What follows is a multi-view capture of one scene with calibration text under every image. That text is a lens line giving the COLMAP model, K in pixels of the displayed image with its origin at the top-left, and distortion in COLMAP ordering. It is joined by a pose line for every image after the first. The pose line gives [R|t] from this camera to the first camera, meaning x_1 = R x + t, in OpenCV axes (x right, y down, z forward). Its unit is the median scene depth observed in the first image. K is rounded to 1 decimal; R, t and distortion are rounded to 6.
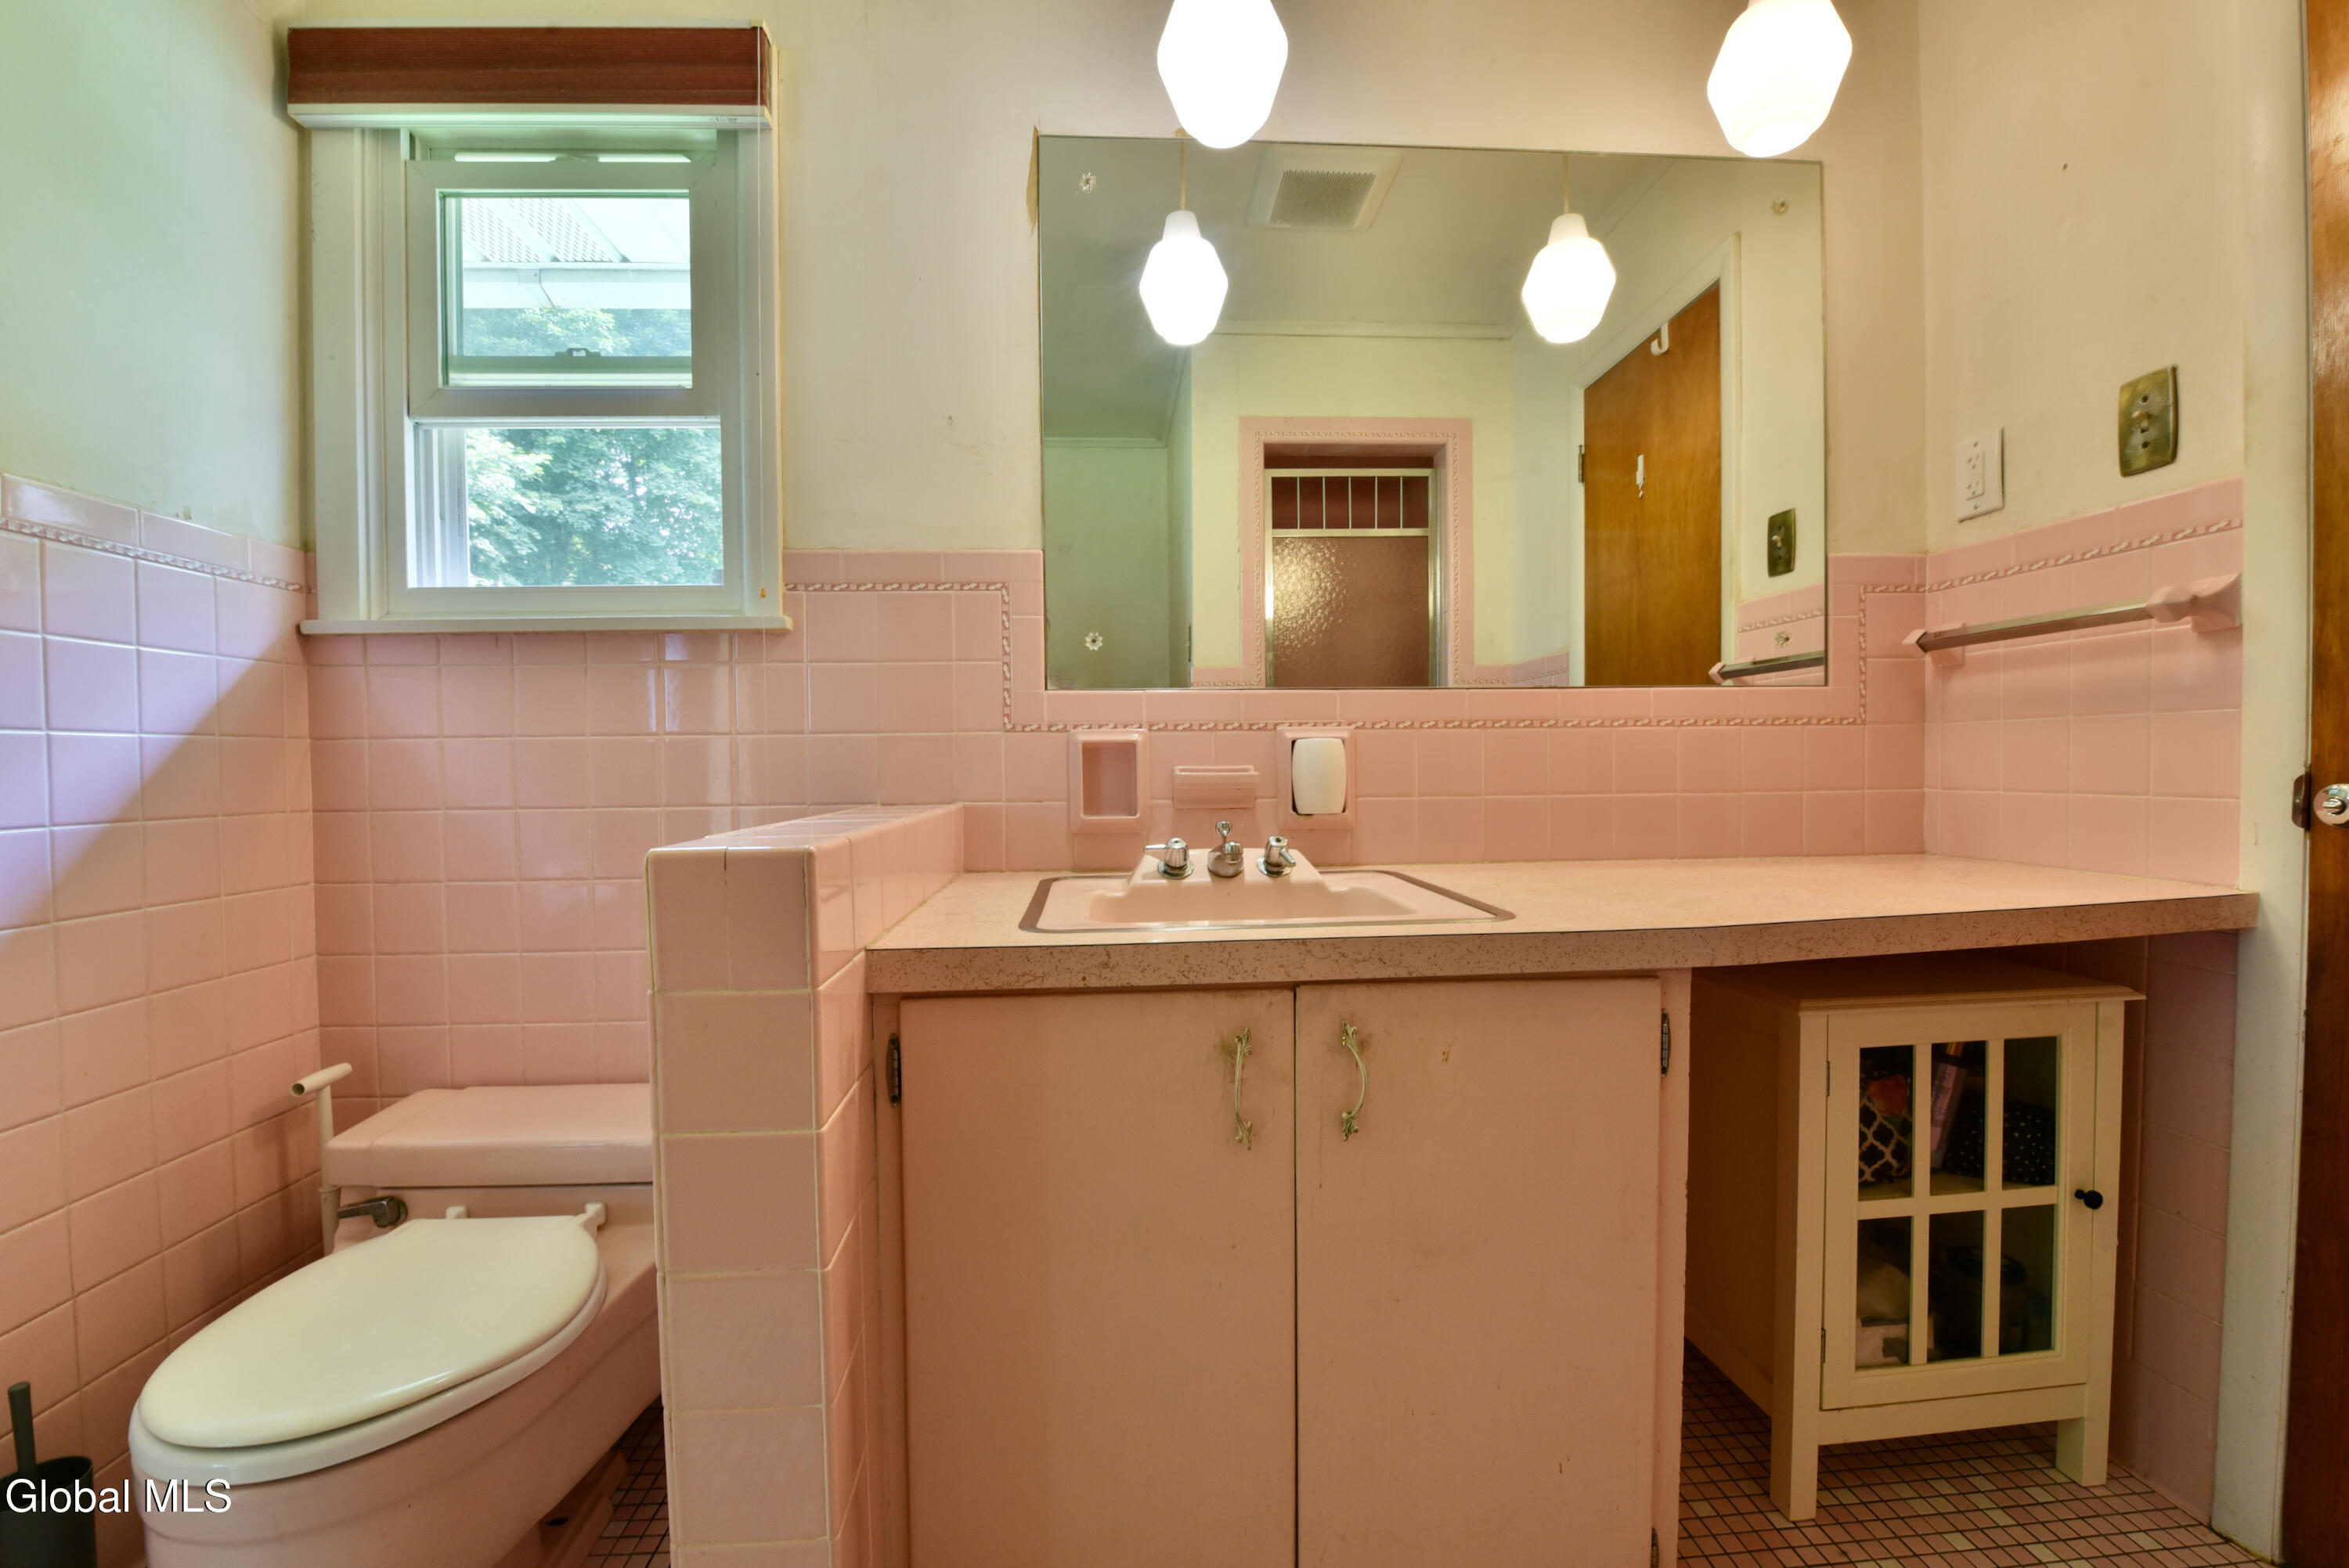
lens RADIAL K [[942.6, 0, 1176.9], [0, 942.6, 786.2], [0, 0, 1]] dist [-0.016536, -0.000886]
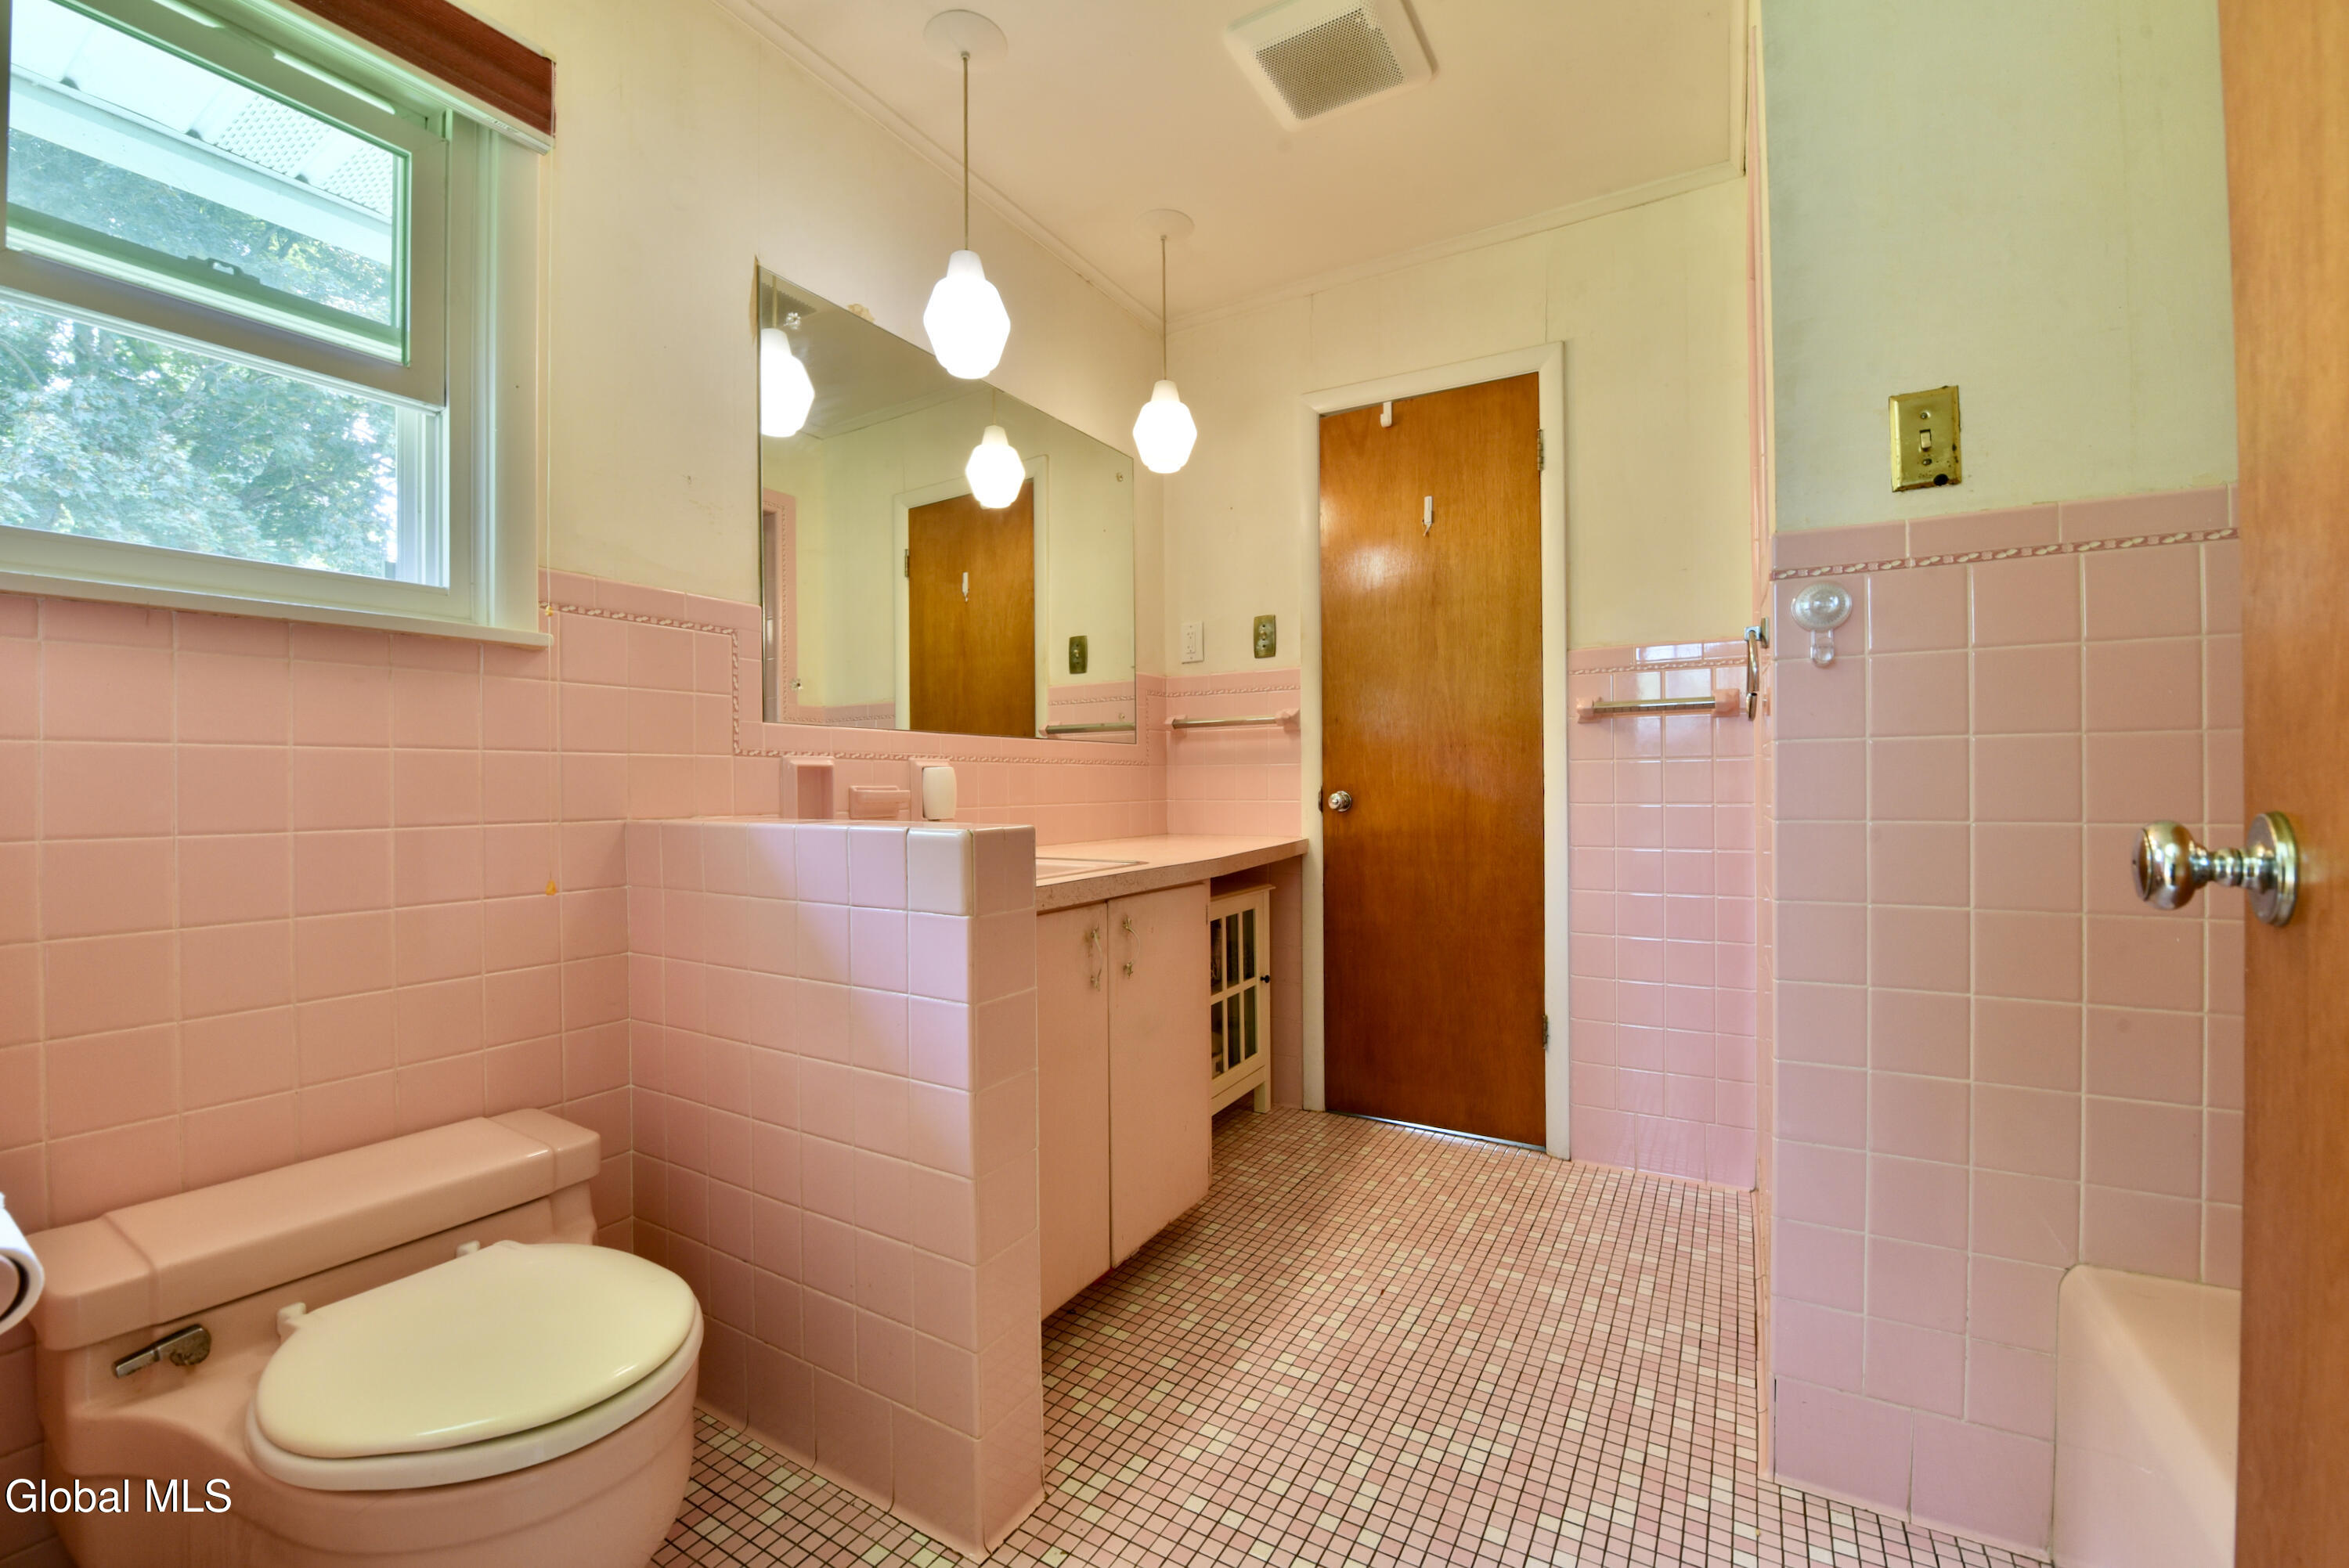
lens RADIAL K [[942.6, 0, 1176.9], [0, 942.6, 786.2], [0, 0, 1]] dist [-0.016536, -0.000886]
pose [[0.568388, 0.005931, 0.822739, -0.832957], [0.021994, 0.999507, -0.022400, 0.018922], [-0.822466, 0.030827, 0.567978, -0.114705]]
